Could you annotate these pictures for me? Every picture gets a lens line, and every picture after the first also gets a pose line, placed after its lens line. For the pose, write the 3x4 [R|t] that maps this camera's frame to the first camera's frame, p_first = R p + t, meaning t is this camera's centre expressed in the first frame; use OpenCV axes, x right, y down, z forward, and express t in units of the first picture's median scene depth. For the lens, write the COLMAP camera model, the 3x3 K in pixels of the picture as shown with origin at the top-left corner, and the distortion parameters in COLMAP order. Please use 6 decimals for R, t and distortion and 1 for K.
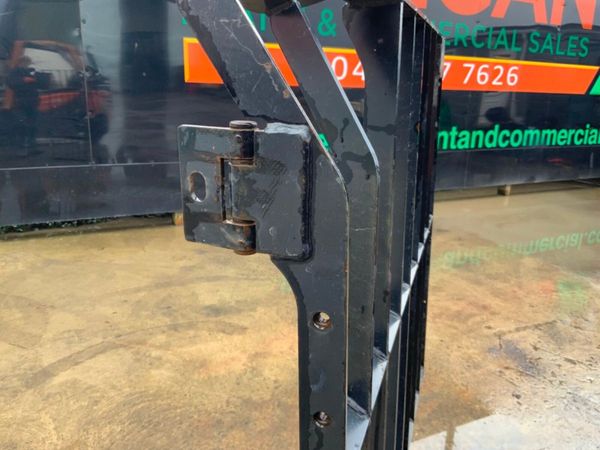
lens RADIAL K [[503.3, 0, 300.2], [0, 503.3, 224.3], [0, 0, 1]] dist [0.032524, -0.068548]
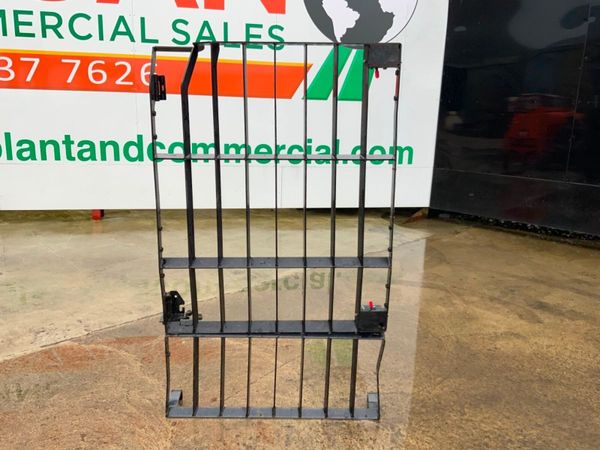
lens RADIAL K [[503.3, 0, 300.1], [0, 503.3, 225.1], [0, 0, 1]] dist [0.032524, -0.068548]
pose [[0.359957, 0.199707, -0.911344, 0.570833], [-0.275394, 0.956040, 0.100727, 0.034244], [0.891397, 0.214721, 0.399132, 0.051521]]
